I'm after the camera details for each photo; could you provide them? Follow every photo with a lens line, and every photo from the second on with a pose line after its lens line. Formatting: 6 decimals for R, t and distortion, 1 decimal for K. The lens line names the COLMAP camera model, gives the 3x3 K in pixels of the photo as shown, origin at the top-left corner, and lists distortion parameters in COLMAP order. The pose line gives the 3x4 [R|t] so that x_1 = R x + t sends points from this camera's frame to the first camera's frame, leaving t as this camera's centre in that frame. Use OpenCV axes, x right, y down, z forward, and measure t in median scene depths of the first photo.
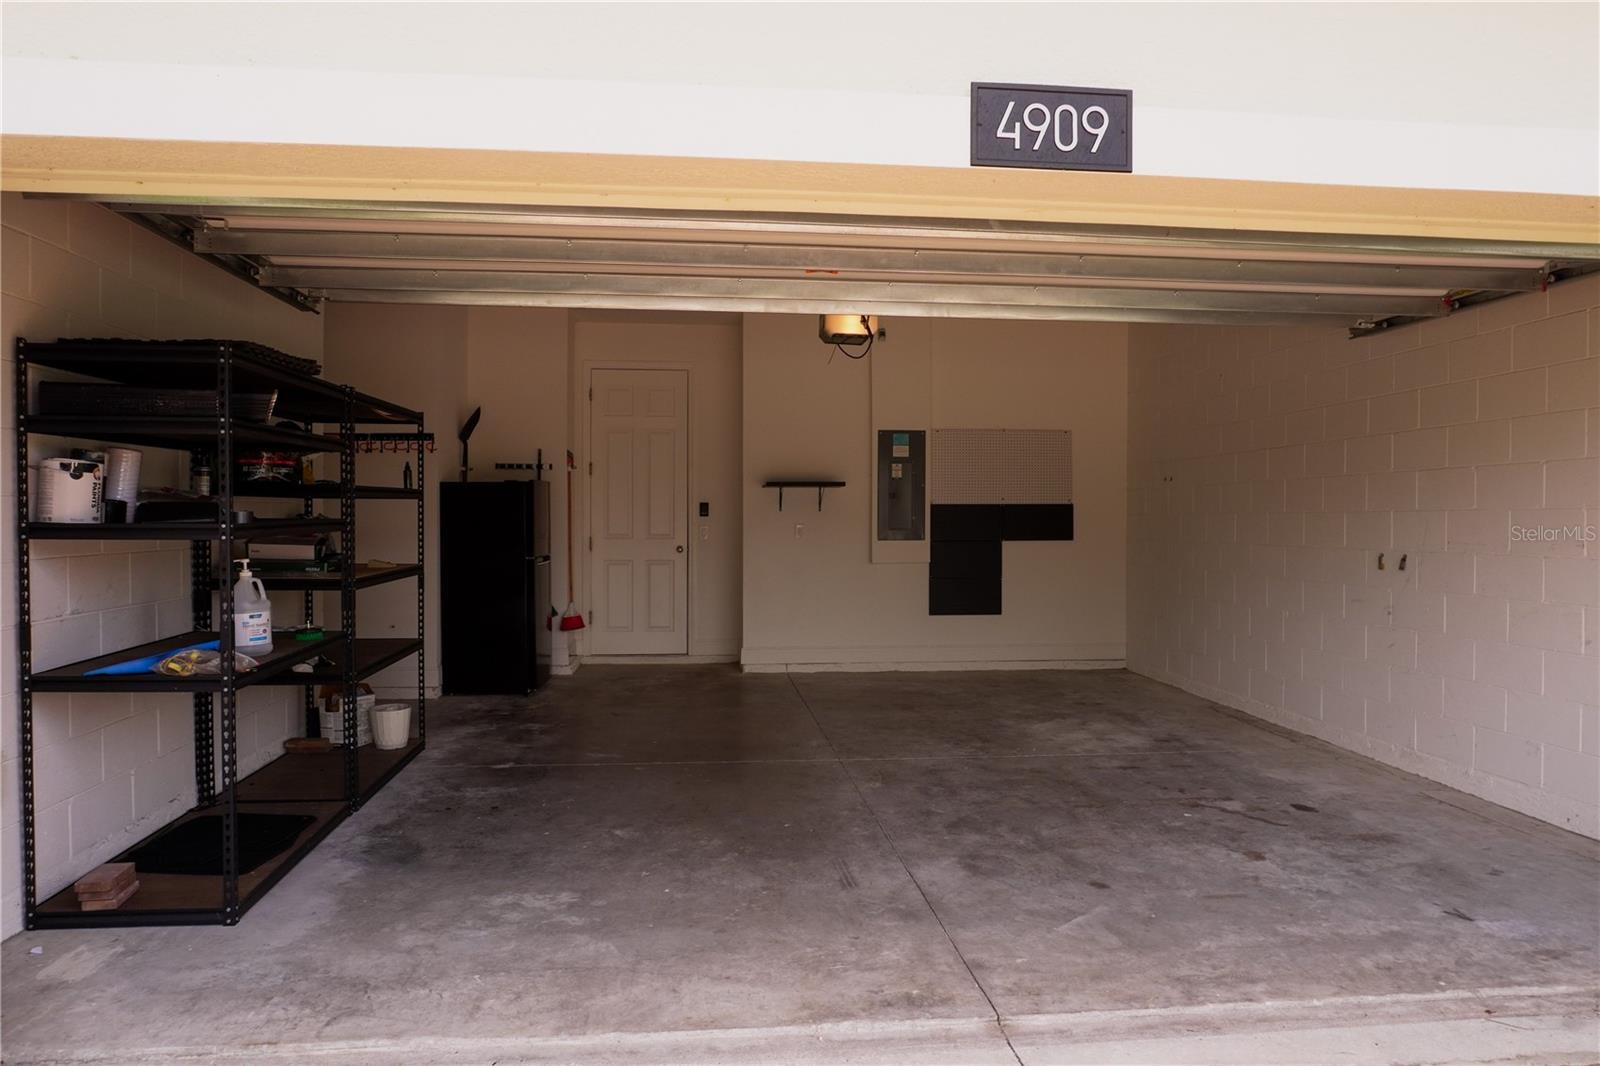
lens RADIAL K [[1078.1, 0, 794.5], [0, 1078.1, 536.6], [0, 0, 1]] dist [-0.052824, 0.039447]
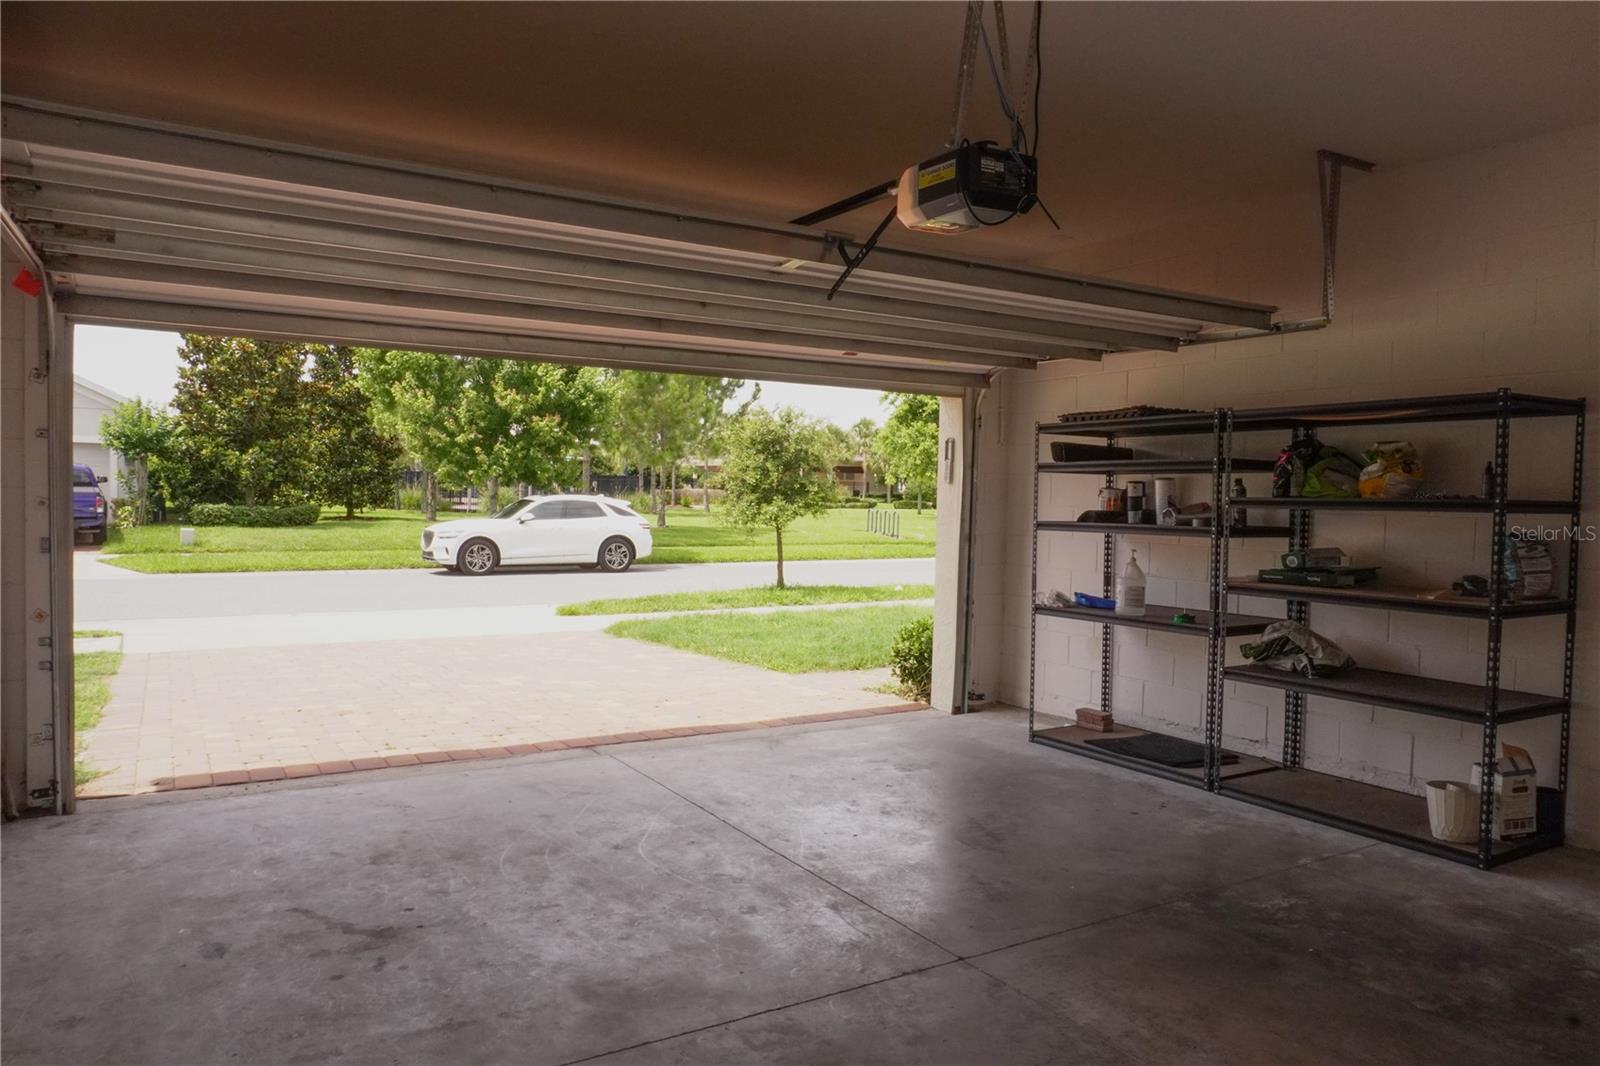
lens RADIAL K [[1078.1, 0, 794.5], [0, 1078.1, 536.6], [0, 0, 1]] dist [-0.052824, 0.039447]
pose [[-0.906403, -0.004144, -0.422393, 0.307162], [-0.030549, 0.997977, 0.055762, -0.036911], [0.421307, 0.063446, -0.904696, 1.243694]]
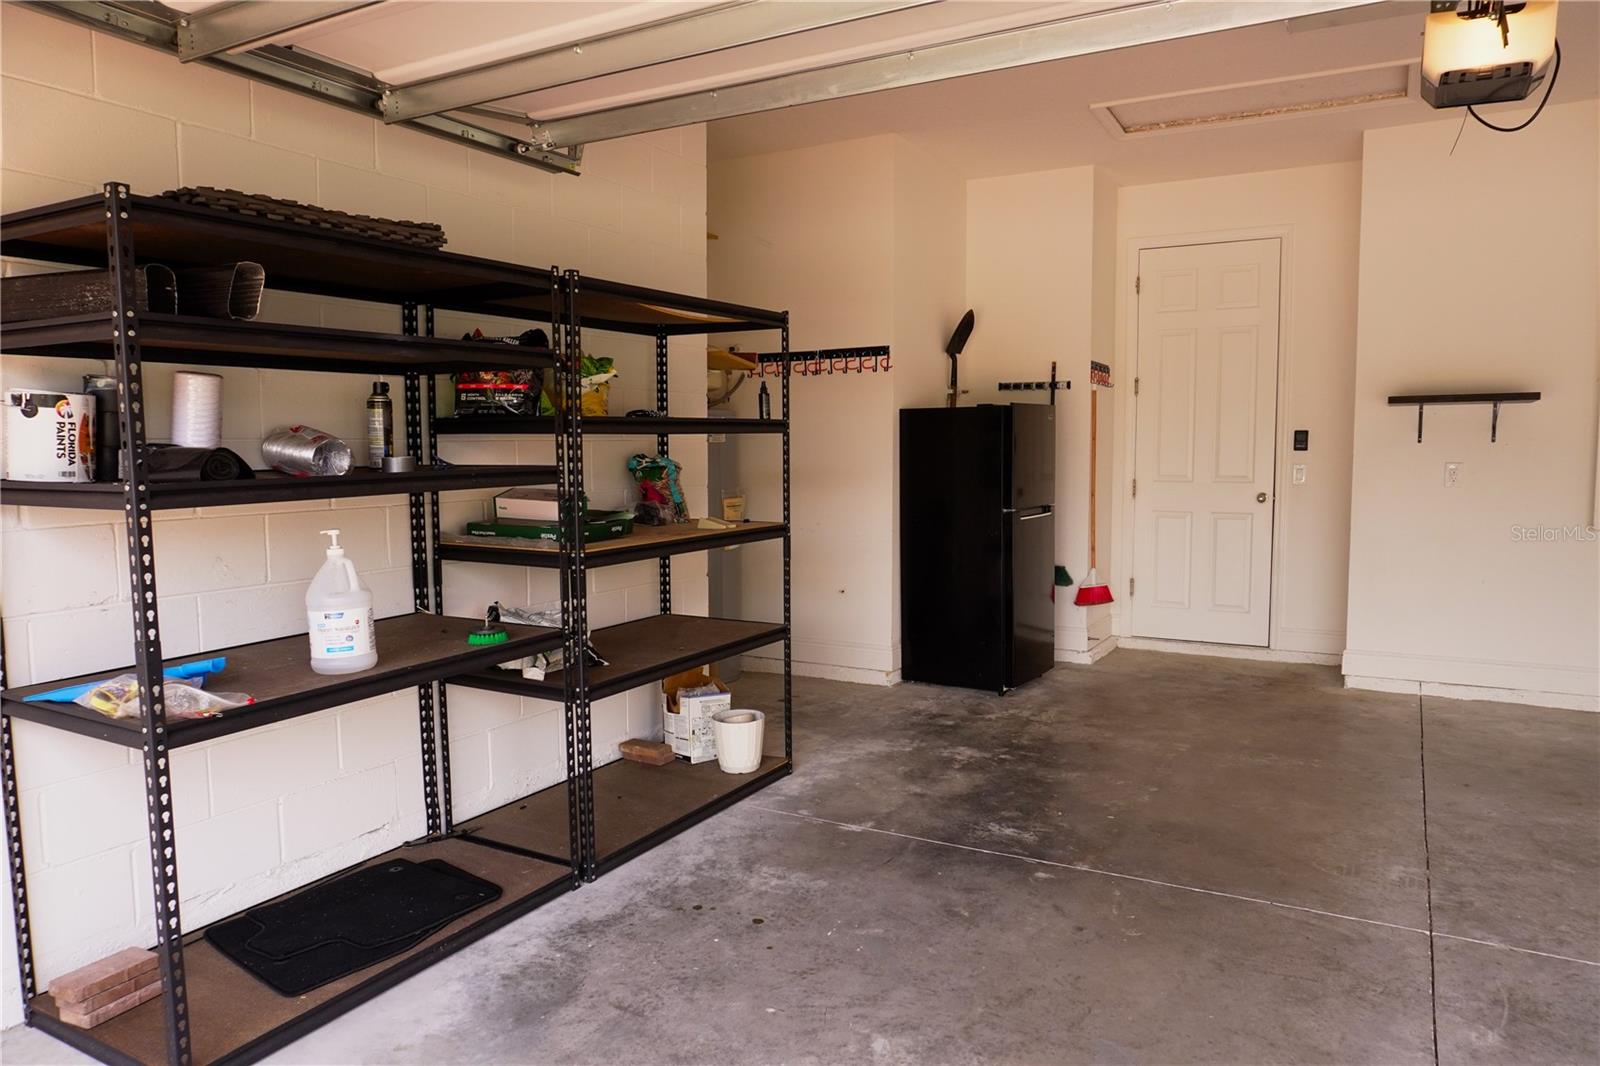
lens RADIAL K [[1078.1, 0, 794.5], [0, 1078.1, 536.6], [0, 0, 1]] dist [-0.052824, 0.039447]
pose [[0.814669, 0.041027, -0.578474, 0.068035], [-0.002795, 0.997761, 0.066829, -0.012050], [0.579920, -0.052827, 0.812959, 0.359391]]
